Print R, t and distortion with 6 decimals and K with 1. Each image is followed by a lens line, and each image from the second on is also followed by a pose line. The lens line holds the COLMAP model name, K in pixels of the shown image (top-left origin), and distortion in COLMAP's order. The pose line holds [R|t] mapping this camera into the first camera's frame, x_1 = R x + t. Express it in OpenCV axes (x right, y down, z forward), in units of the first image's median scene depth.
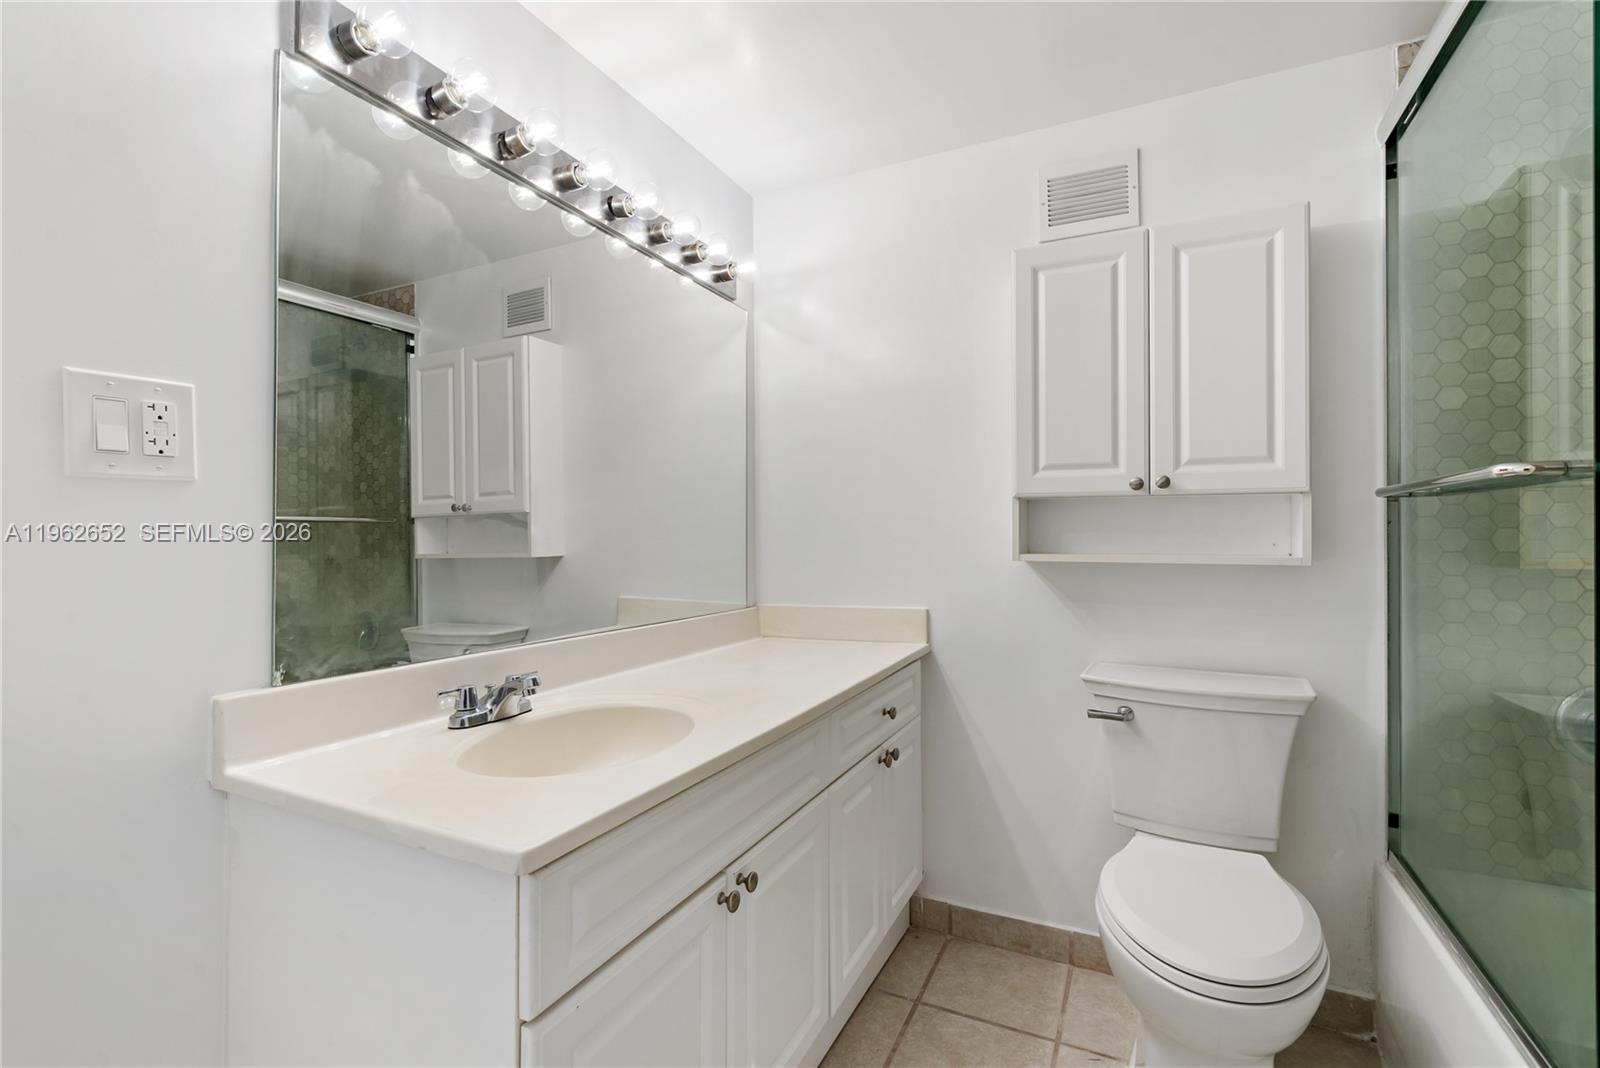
lens RADIAL K [[736.9, 0, 796.3], [0, 736.9, 532.3], [0, 0, 1]] dist [-0.001907, 0.002937]
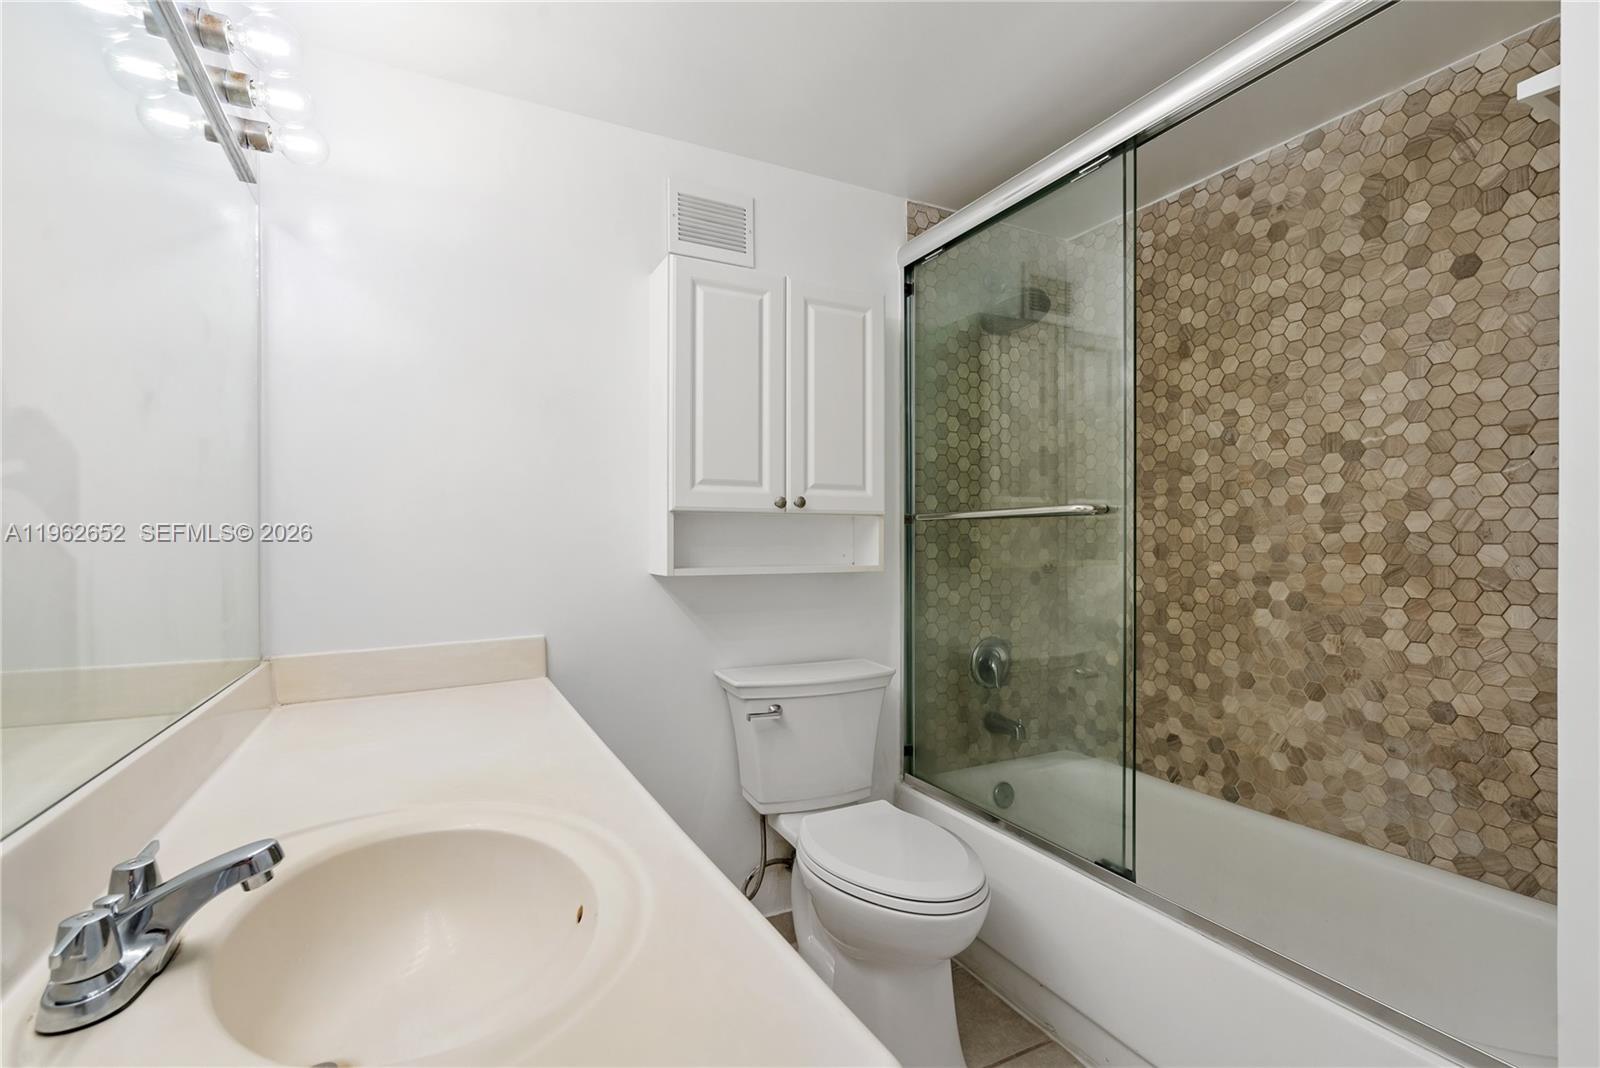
lens RADIAL K [[736.9, 0, 805.4], [0, 736.9, 538.5], [0, 0, 1]] dist [-0.001907, 0.002937]
pose [[0.584439, 0.002425, 0.811434, -0.405344], [0.001399, 0.999991, -0.003996, -0.006857], [-0.811437, 0.003471, 0.584430, 0.309265]]
